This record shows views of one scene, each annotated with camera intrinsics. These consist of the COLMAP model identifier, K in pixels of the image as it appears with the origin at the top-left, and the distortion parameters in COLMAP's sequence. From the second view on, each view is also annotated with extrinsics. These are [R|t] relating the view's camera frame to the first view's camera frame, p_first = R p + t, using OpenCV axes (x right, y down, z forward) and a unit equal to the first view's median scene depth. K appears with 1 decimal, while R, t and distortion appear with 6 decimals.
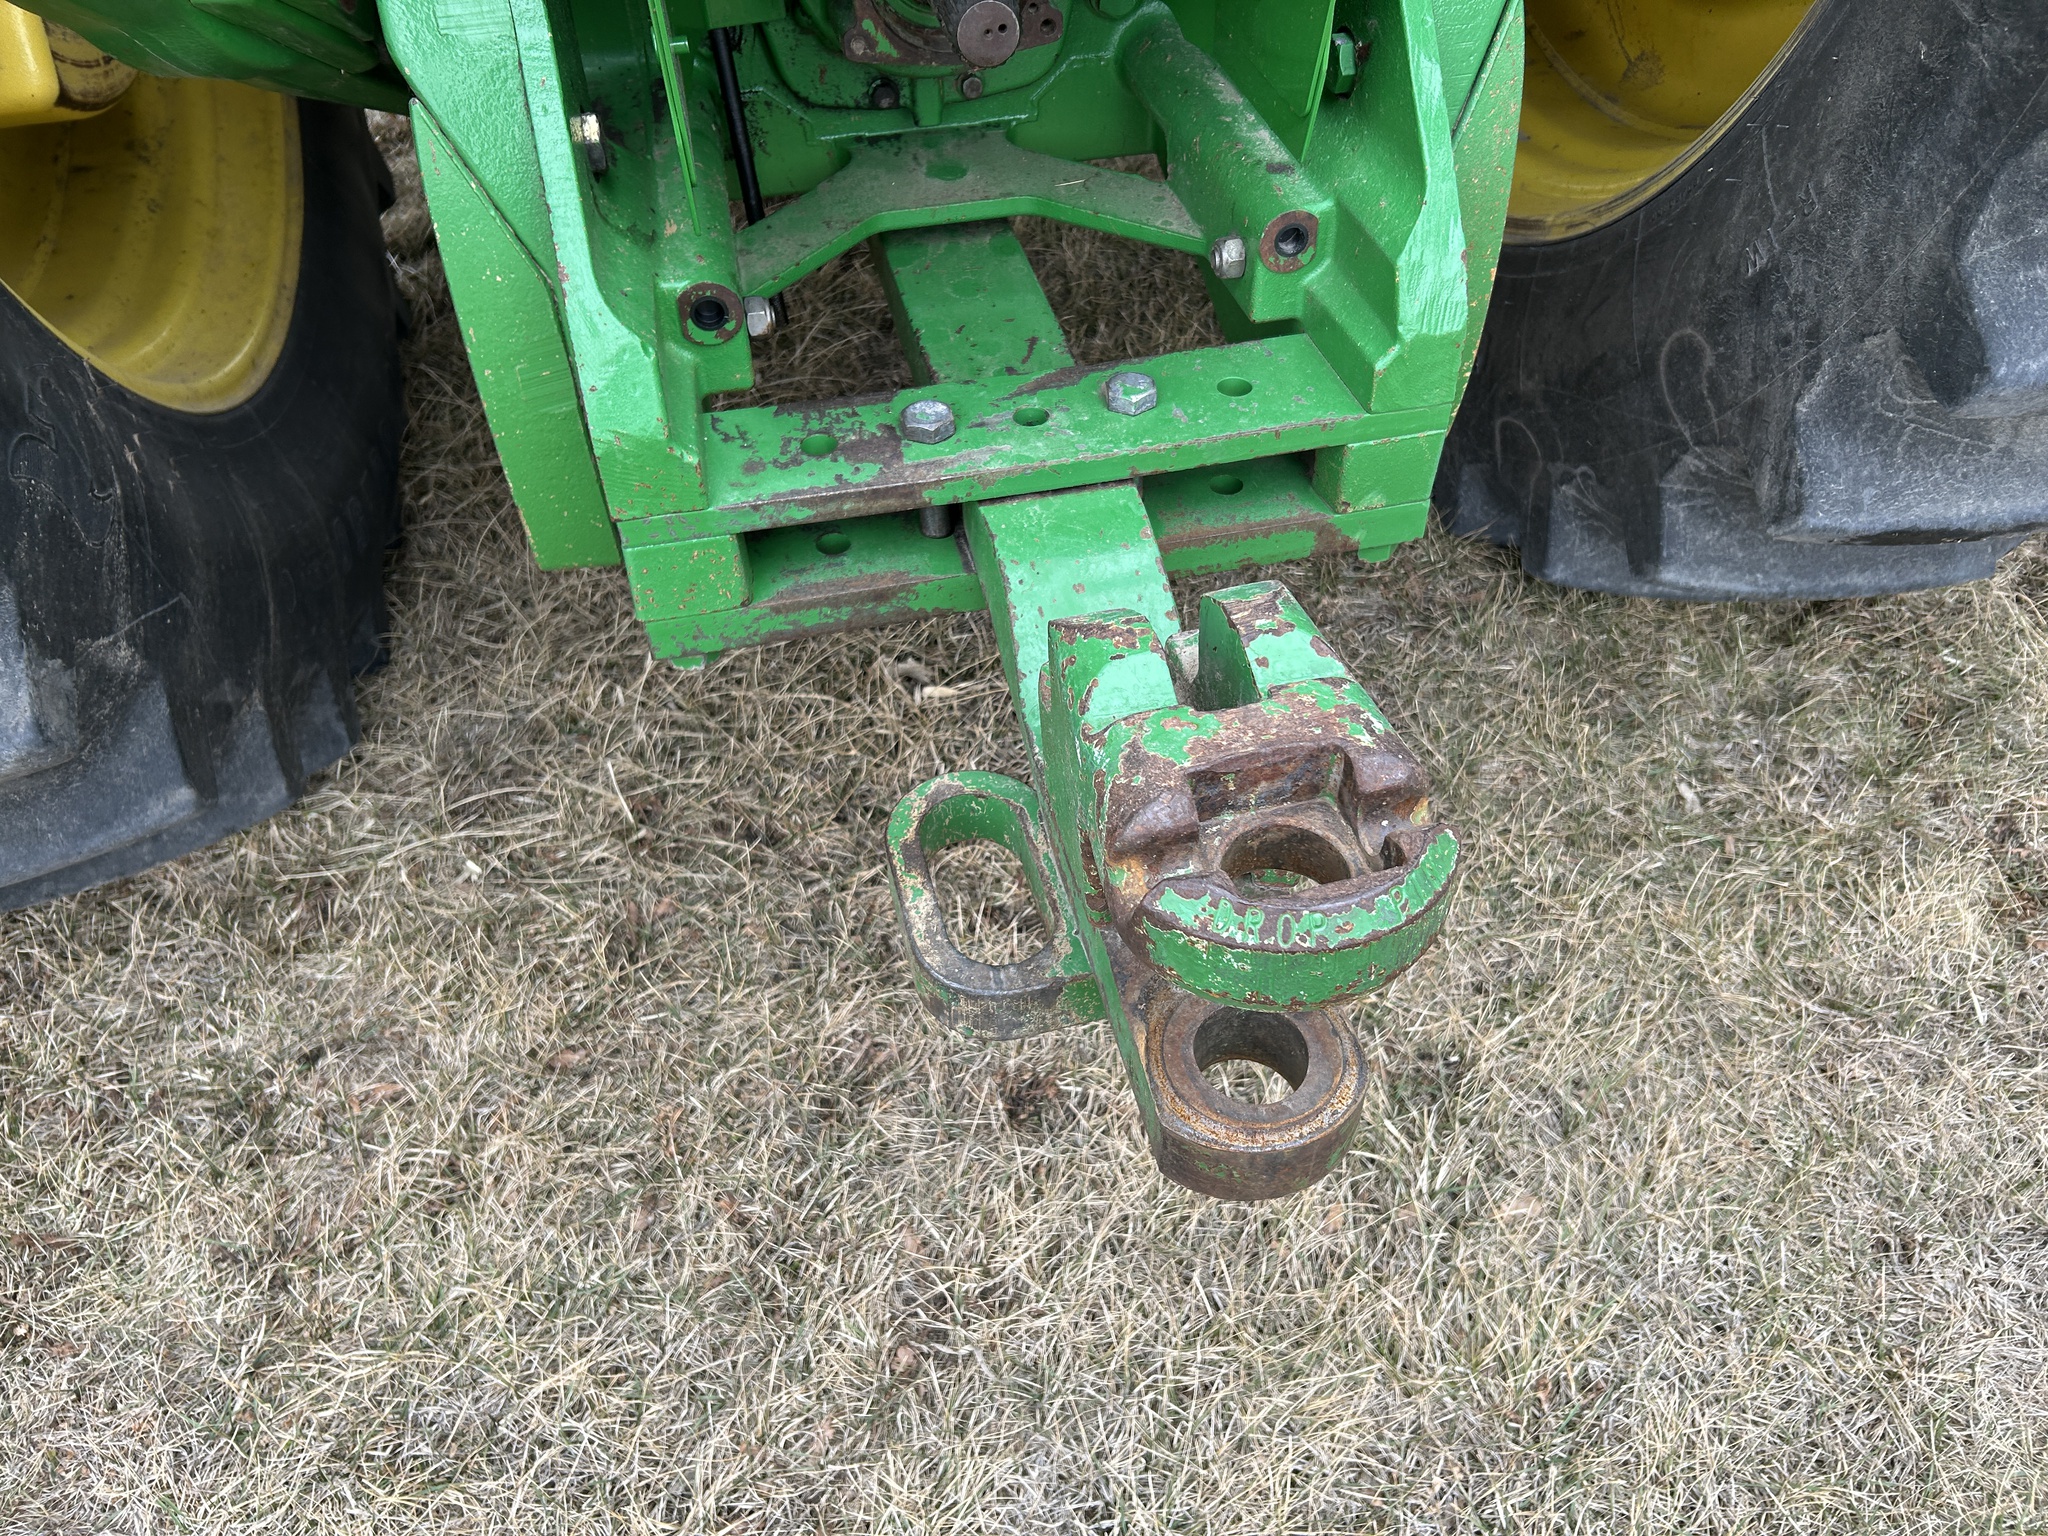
lens RADIAL K [[1586.4, 0, 1037.1], [0, 1586.4, 762.7], [0, 0, 1]] dist [0.011513, 0.002728]
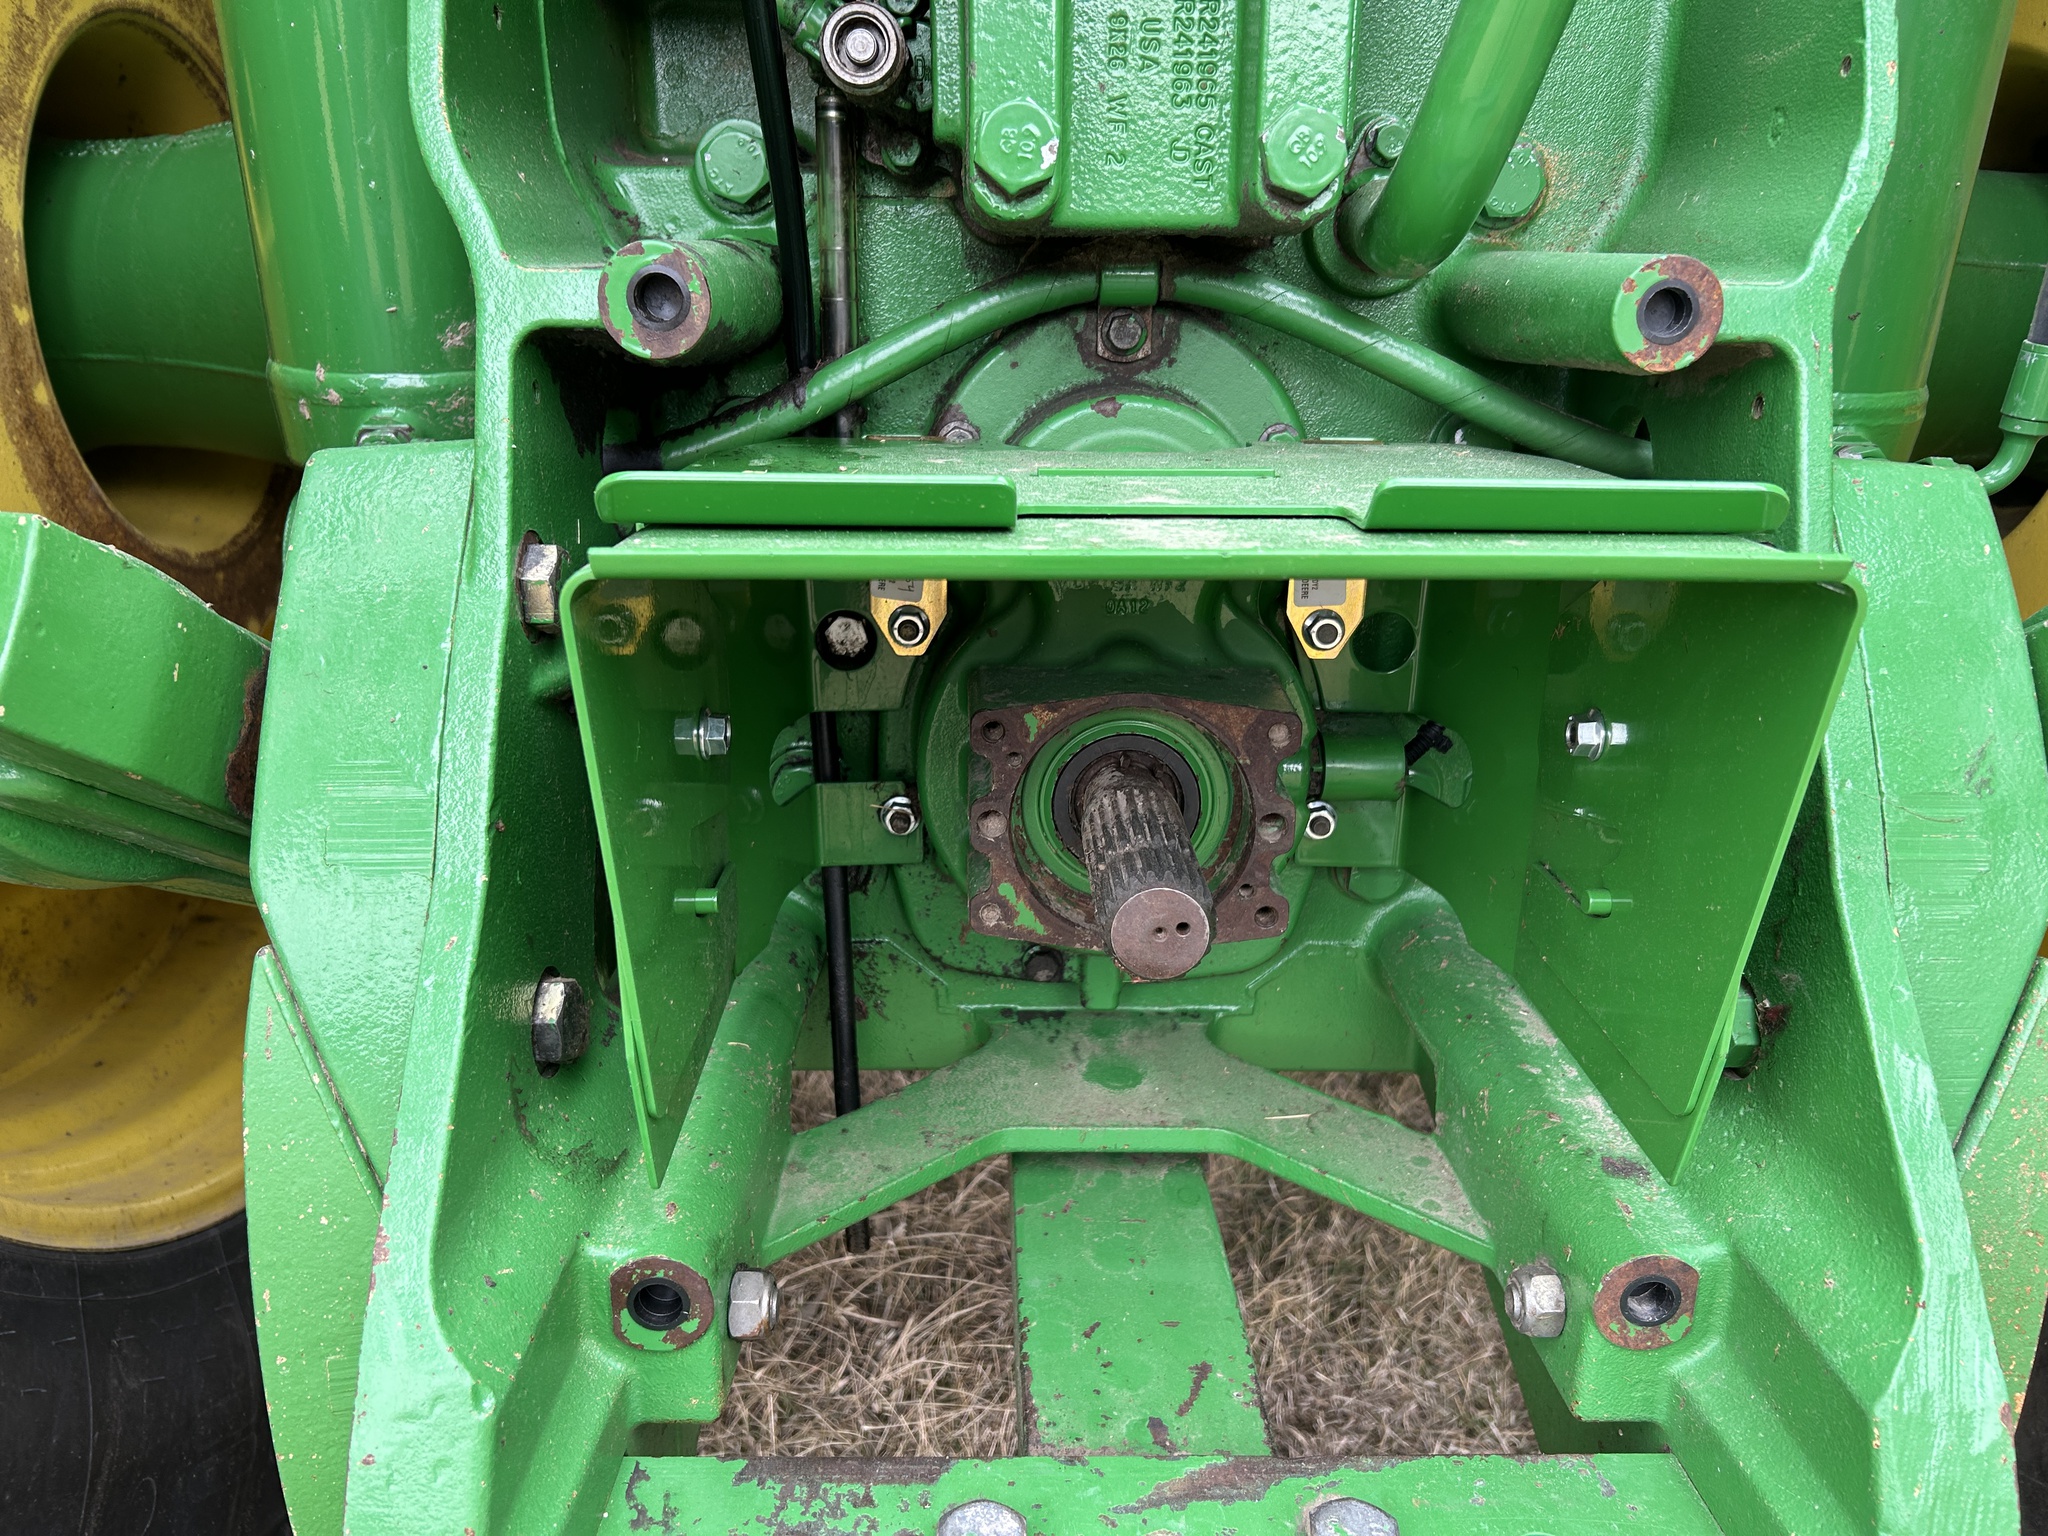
lens RADIAL K [[1541.2, 0, 1024.0], [0, 1541.2, 768.0], [0, 0, 1]] dist [0.057527, -0.067920]
pose [[0.978422, 0.087279, -0.187278, 0.023405], [-0.162275, 0.885667, -0.435040, -0.207194], [0.127896, 0.456043, 0.880720, 0.360151]]
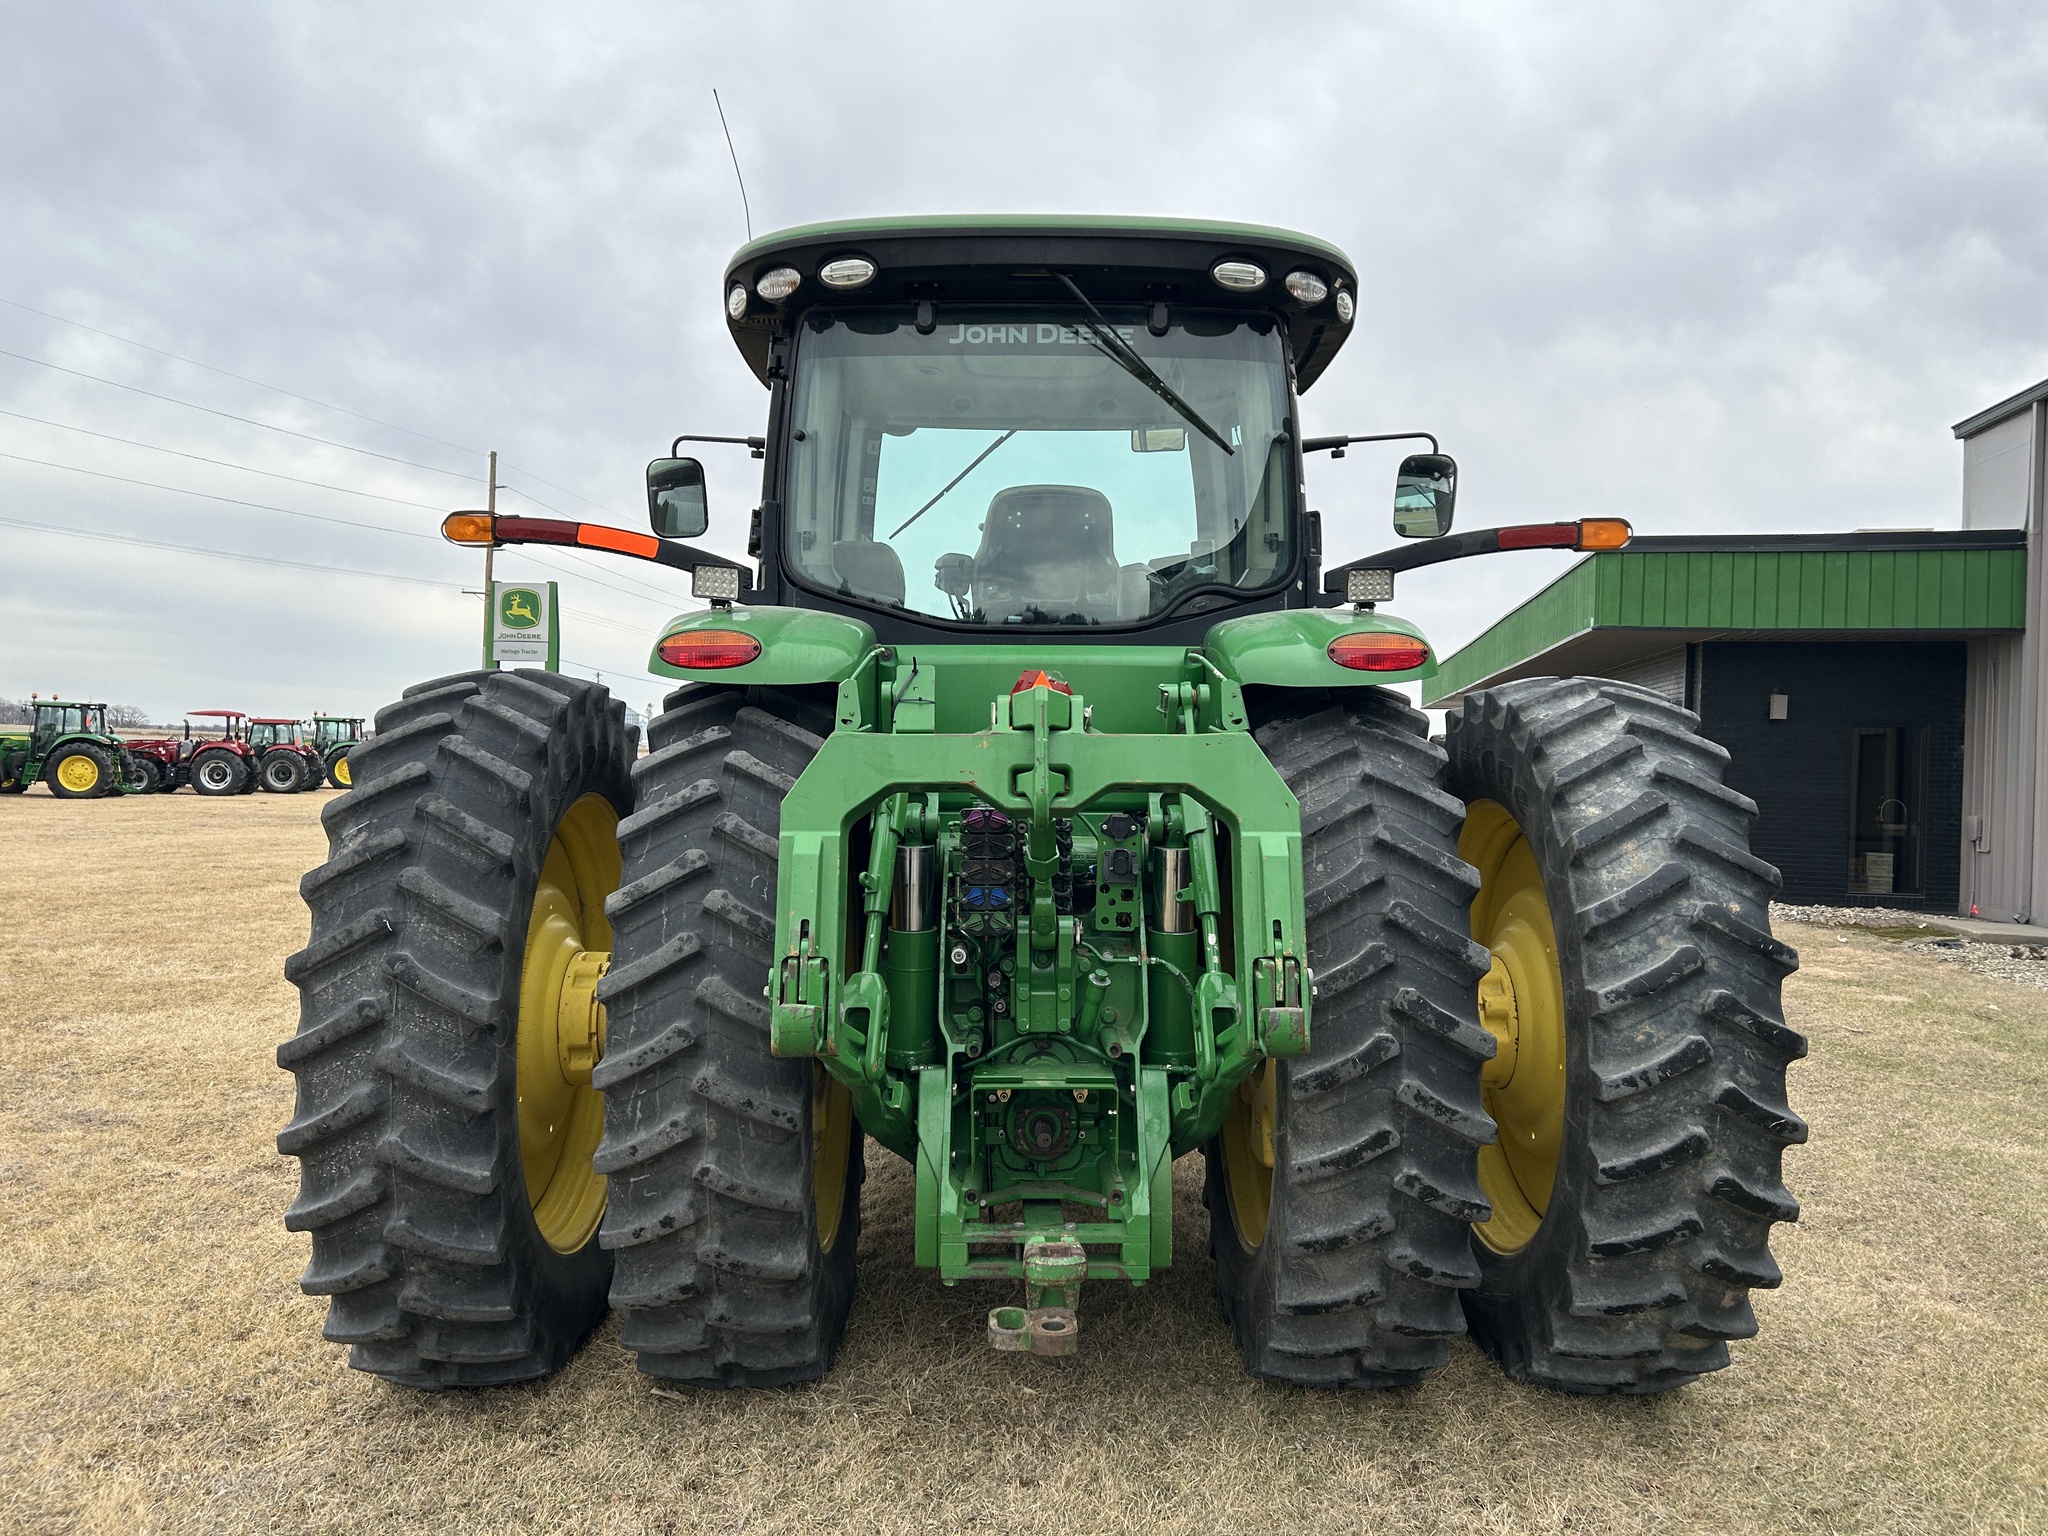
lens RADIAL K [[1508.9, 0, 1024.0], [0, 1508.9, 768.0], [0, 0, 1]] dist [0.030003, -0.001943]
pose [[0.976035, 0.017194, -0.216933, 0.711673], [-0.166572, 0.700513, -0.693928, 1.533185], [0.140033, 0.713433, 0.686589, -2.319284]]
